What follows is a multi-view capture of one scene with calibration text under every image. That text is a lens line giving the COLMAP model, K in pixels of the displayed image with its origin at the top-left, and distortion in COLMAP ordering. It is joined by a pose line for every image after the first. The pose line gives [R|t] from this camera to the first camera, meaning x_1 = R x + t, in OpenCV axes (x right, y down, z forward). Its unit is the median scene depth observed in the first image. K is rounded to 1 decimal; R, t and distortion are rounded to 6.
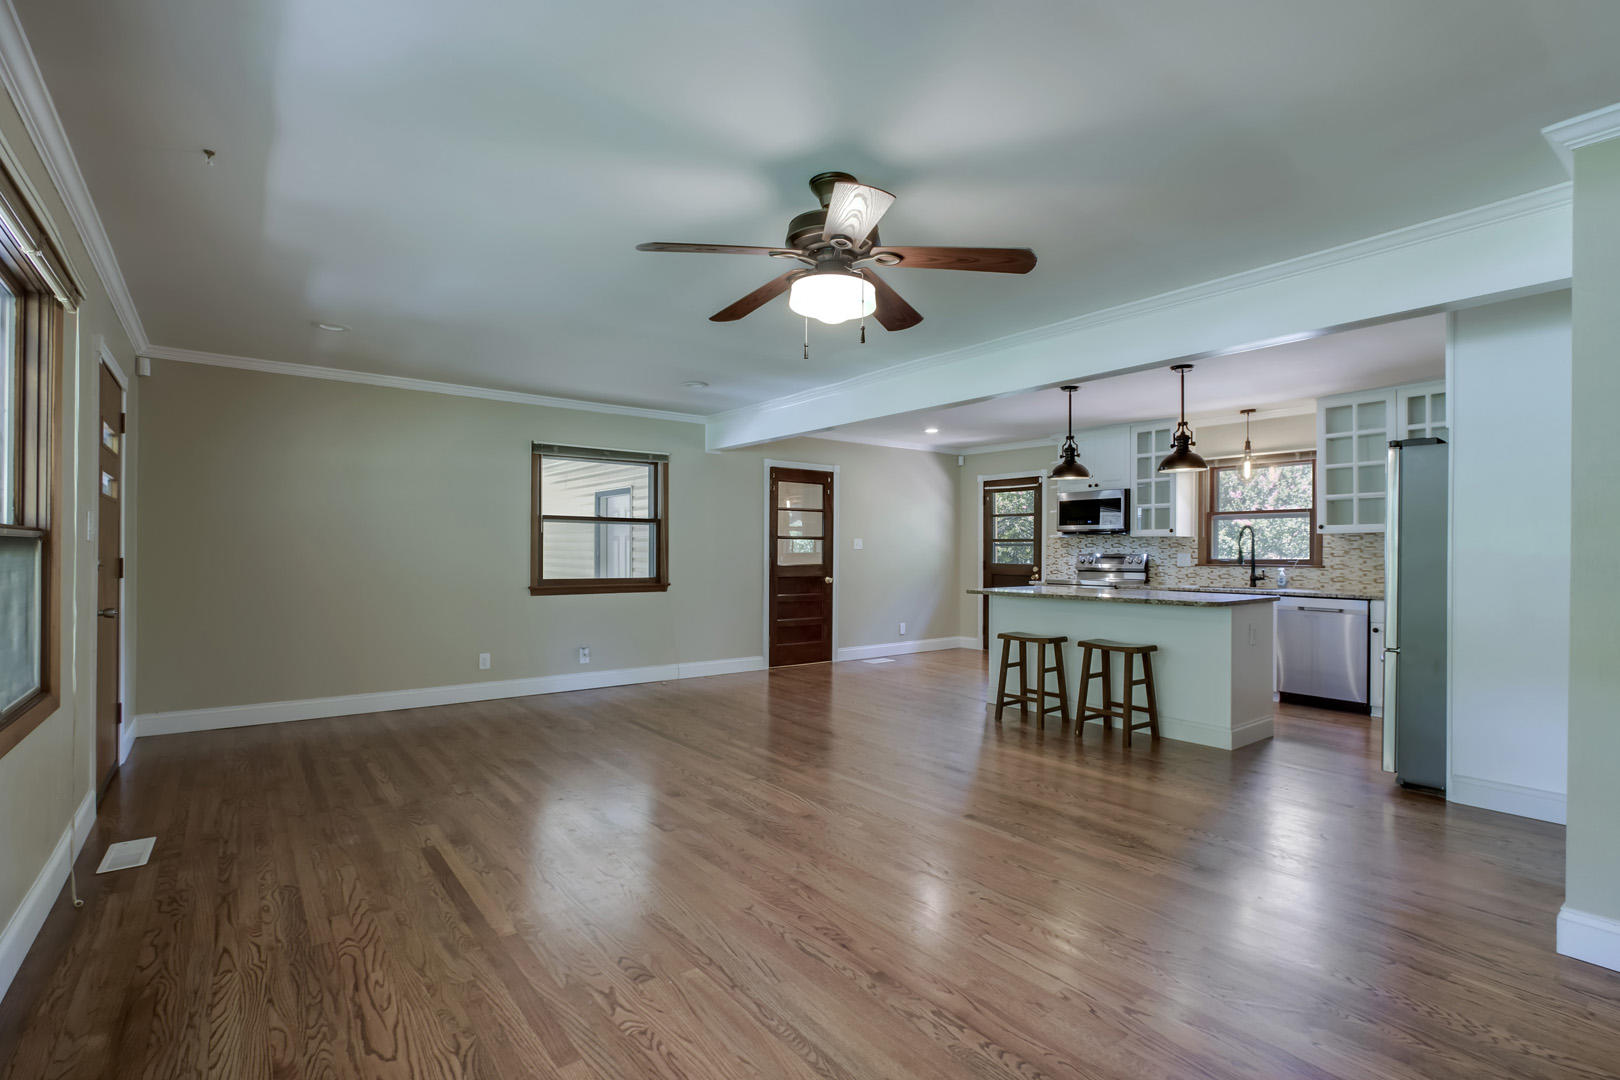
lens RADIAL K [[751.1, 0, 820.3], [0, 751.1, 551.1], [0, 0, 1]] dist [-0.015129, 0.003825]
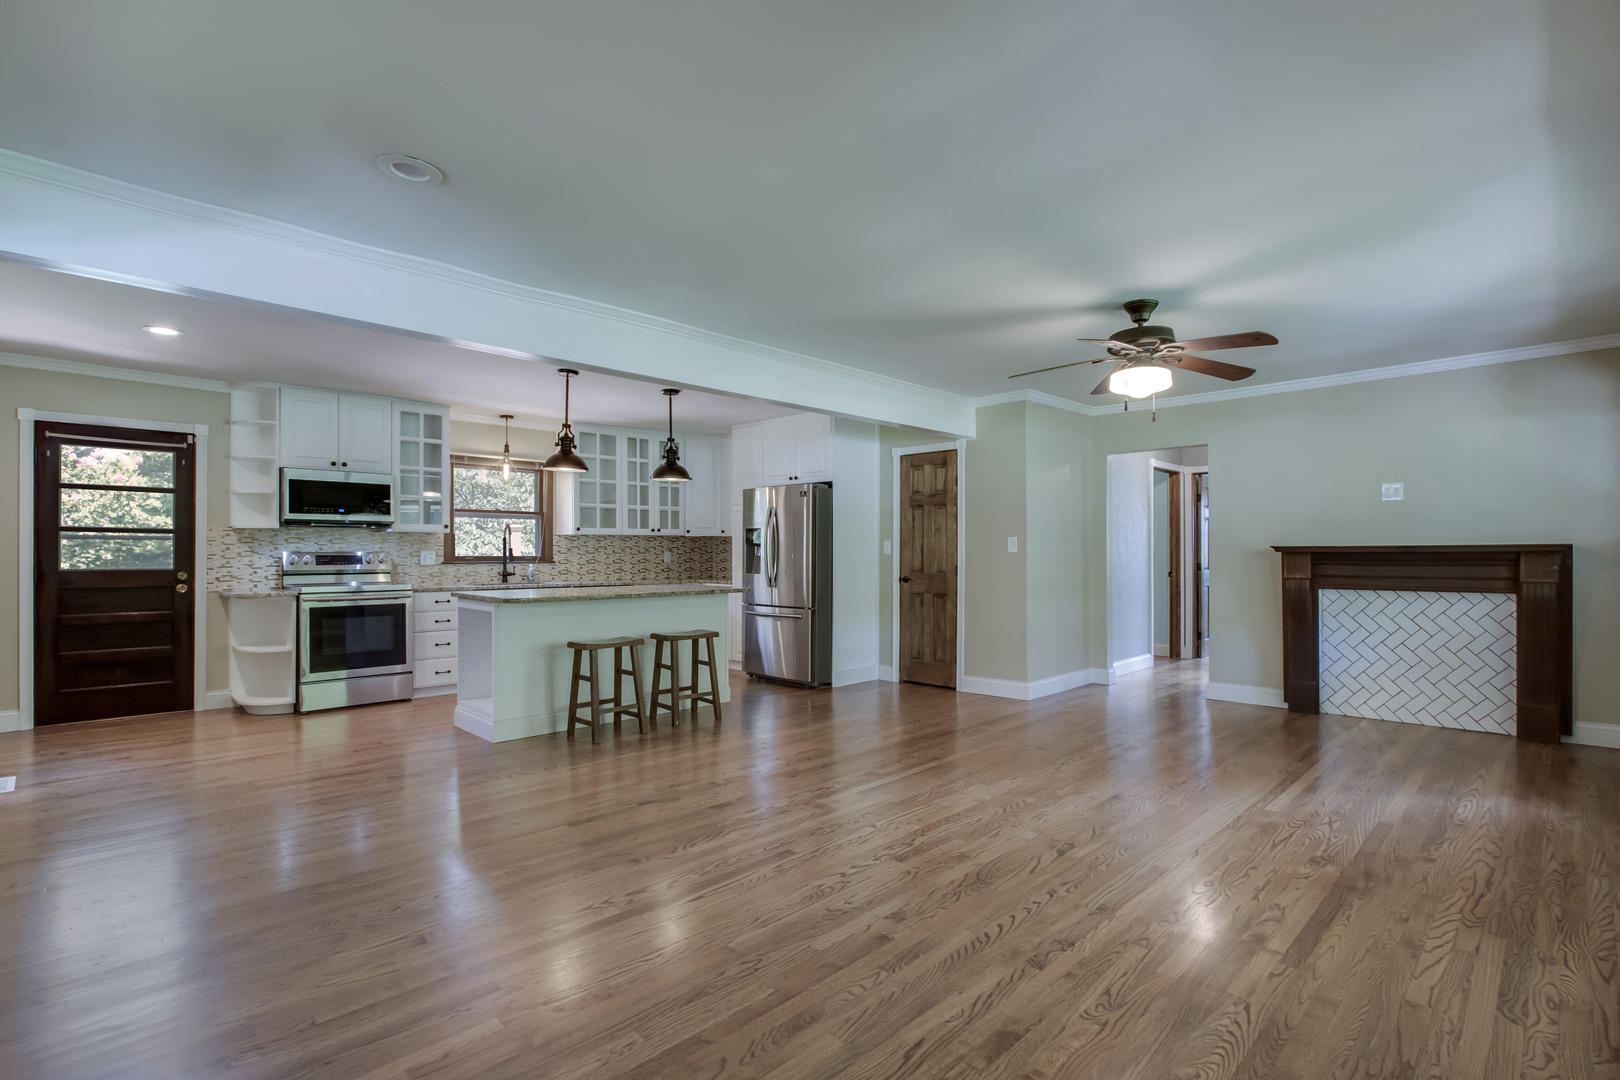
lens RADIAL K [[751.1, 0, 808.5], [0, 751.1, 556.9], [0, 0, 1]] dist [-0.015129, 0.003825]
pose [[-0.105318, -0.010115, 0.994387, -0.556975], [-0.001776, 0.999949, 0.009984, 0.000310], [-0.994437, -0.000715, -0.105331, 0.722475]]
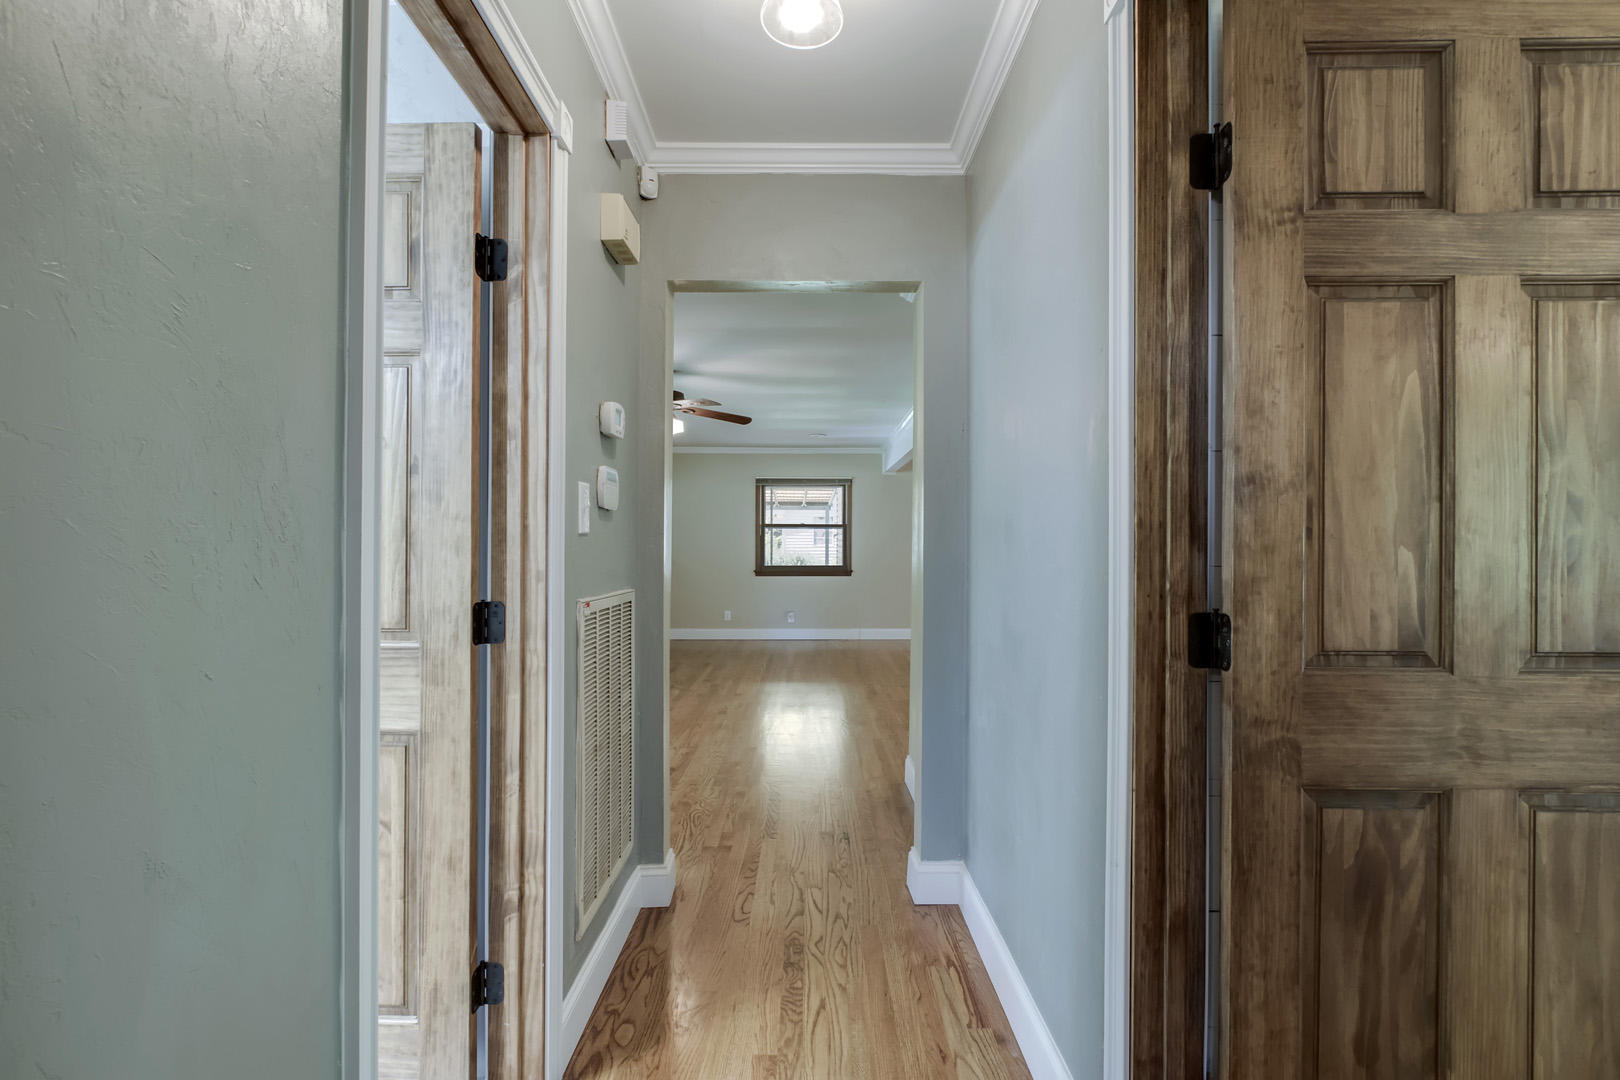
lens RADIAL K [[751.1, 0, 818.0], [0, 751.1, 547.2], [0, 0, 1]] dist [-0.015129, 0.003825]
pose [[0.796379, -0.002406, -0.604793, 0.652094], [0.003112, 0.999995, 0.000120, -0.000340], [0.604790, -0.001978, 0.796383, -0.166198]]
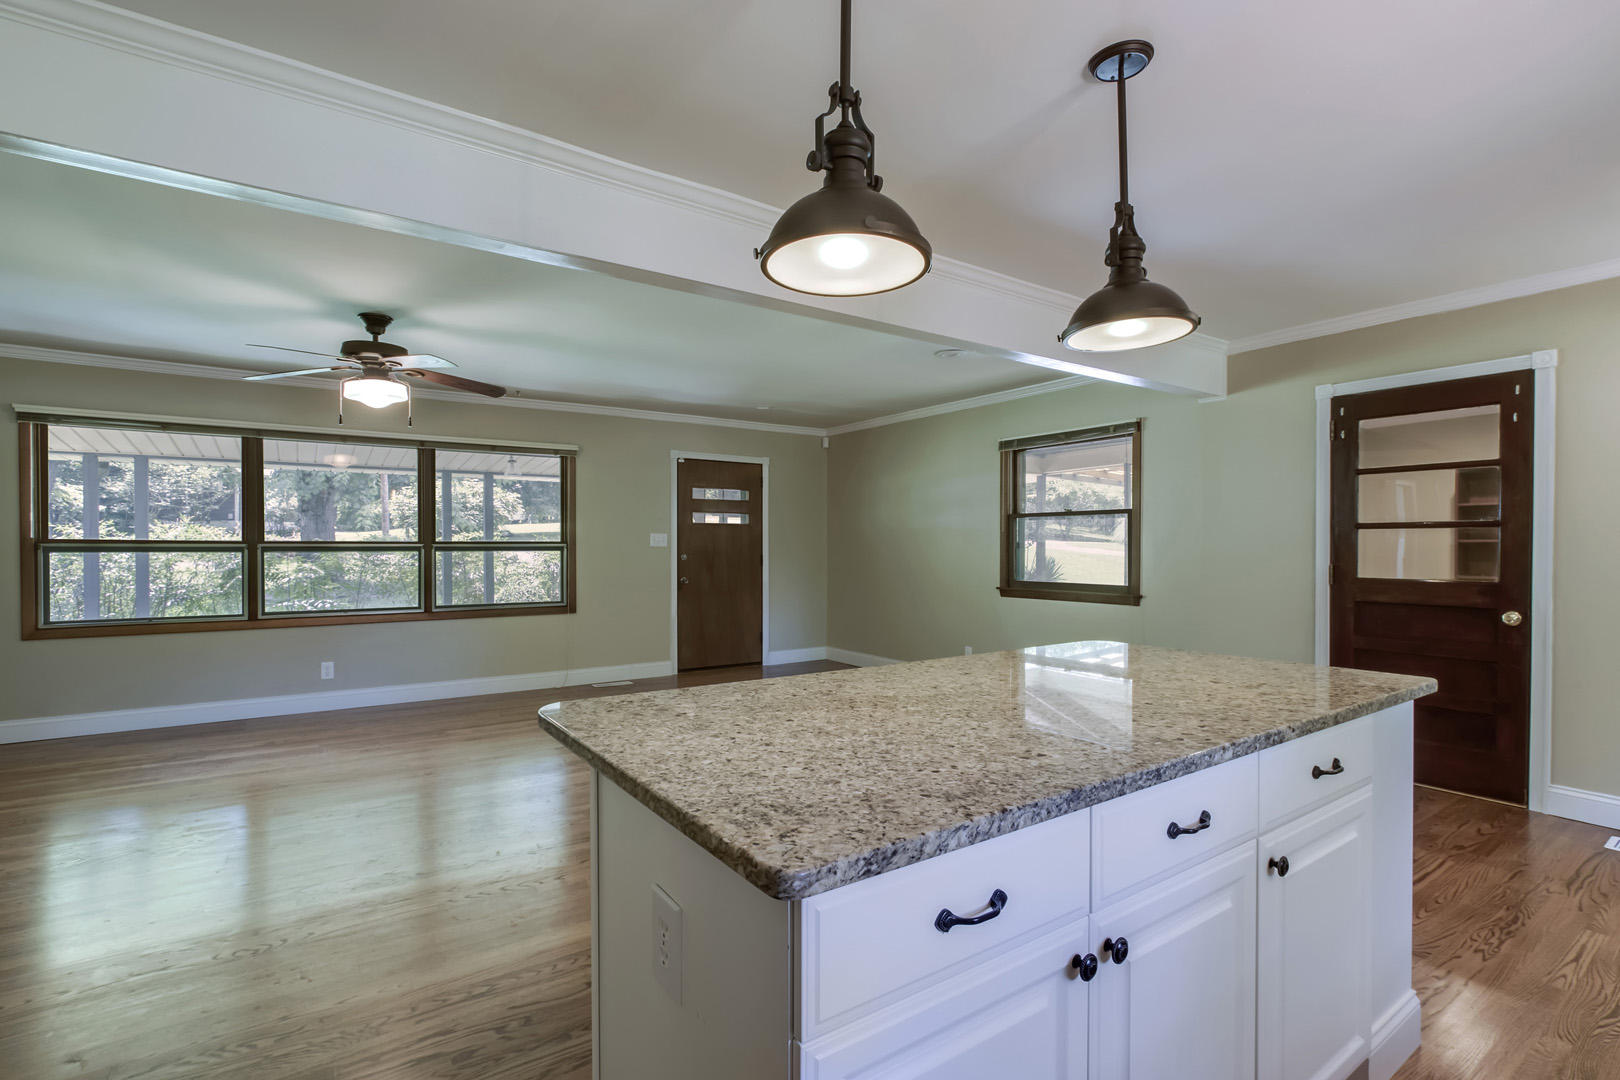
lens RADIAL K [[751.1, 0, 815.5], [0, 751.1, 552.0], [0, 0, 1]] dist [-0.015129, 0.003825]
pose [[-0.061741, 0.005066, -0.998079, 0.602718], [0.001365, 0.999987, 0.004991, -0.003967], [0.998091, -0.001054, -0.061747, 0.798581]]
